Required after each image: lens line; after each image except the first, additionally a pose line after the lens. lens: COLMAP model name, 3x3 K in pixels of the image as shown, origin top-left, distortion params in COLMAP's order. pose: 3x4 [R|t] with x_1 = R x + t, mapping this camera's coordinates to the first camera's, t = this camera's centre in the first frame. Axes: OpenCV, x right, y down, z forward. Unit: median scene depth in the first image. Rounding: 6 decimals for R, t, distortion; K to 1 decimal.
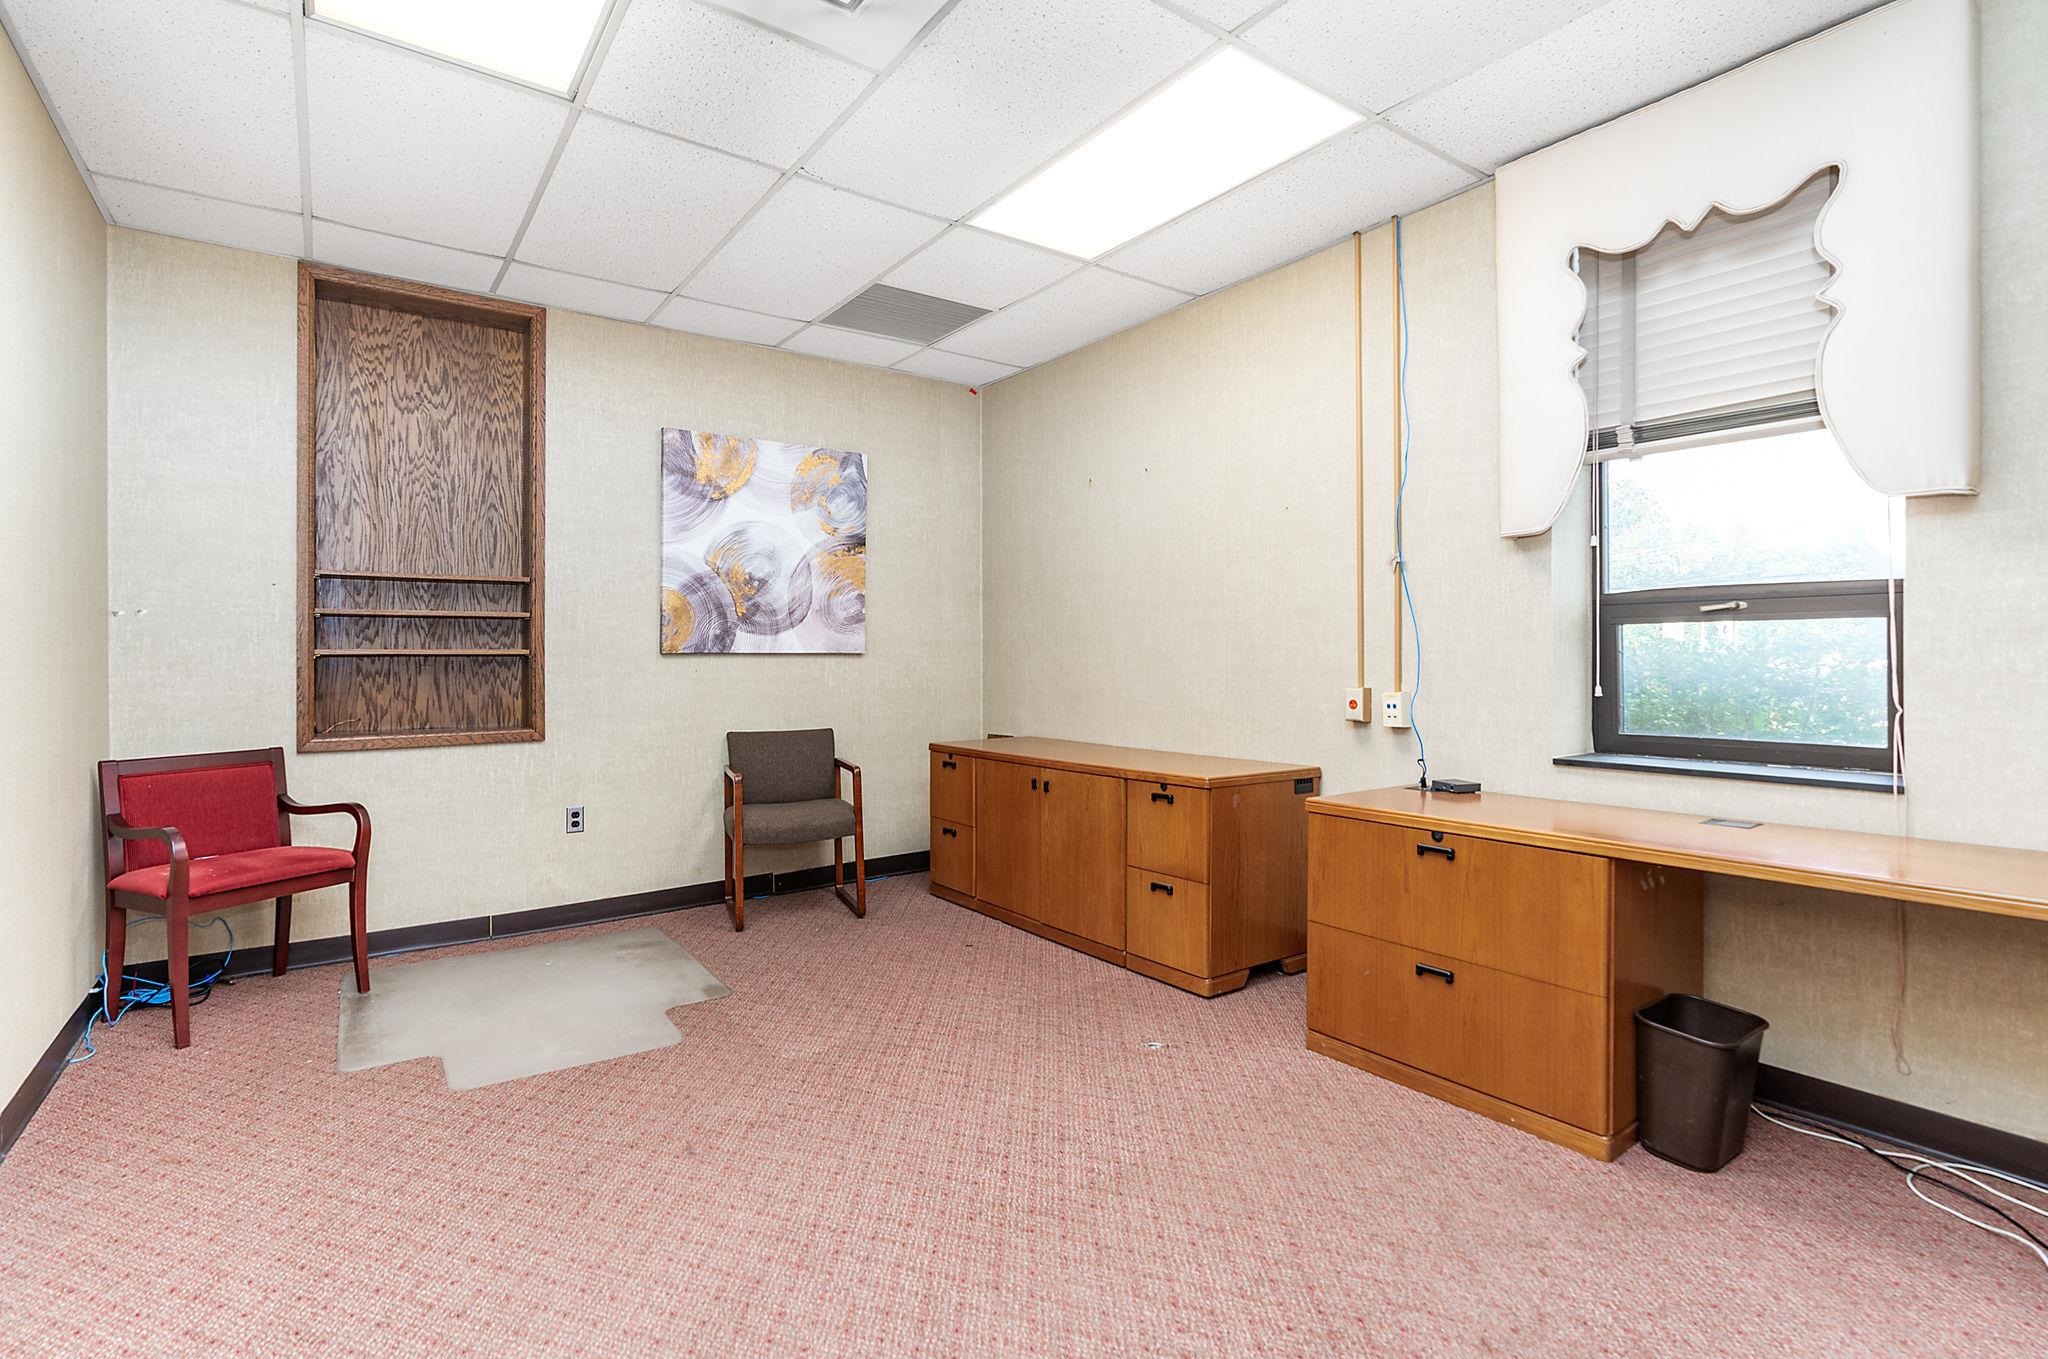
lens RADIAL K [[964.5, 0, 1017.4], [0, 964.5, 650.1], [0, 0, 1]] dist [-0.001904, -0.000555]
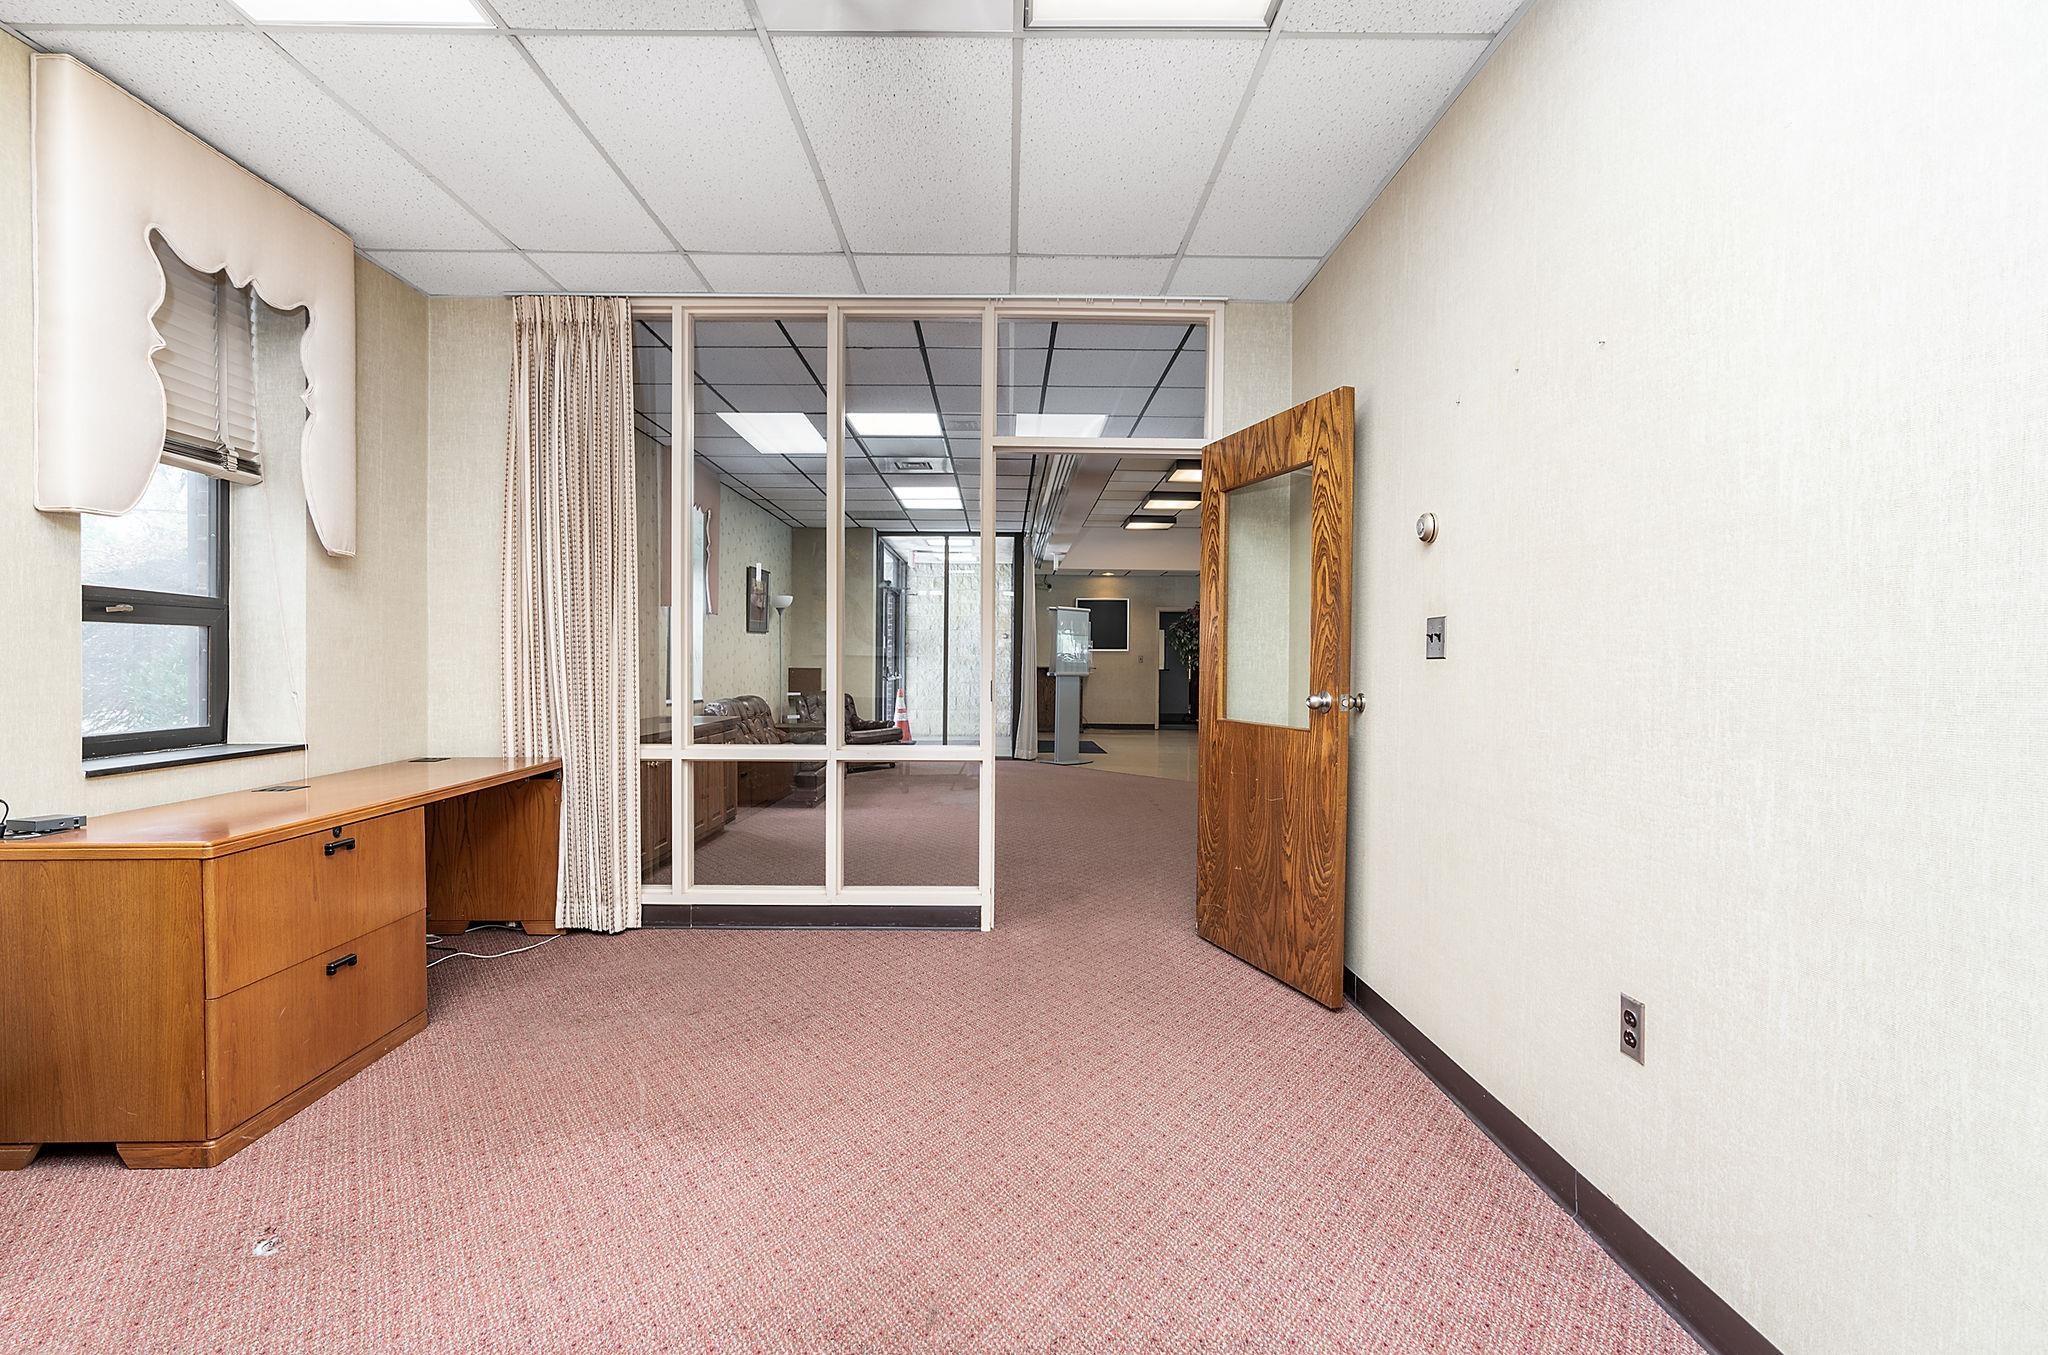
lens RADIAL K [[937.0, 0, 1017.7], [0, 937.0, 682.6], [0, 0, 1]] dist [0.001205, -0.008740]
pose [[-0.808704, -0.008212, 0.588159, -0.603991], [-0.003302, 0.999950, 0.009420, 0.019982], [-0.588207, 0.005676, -0.808691, 1.141162]]
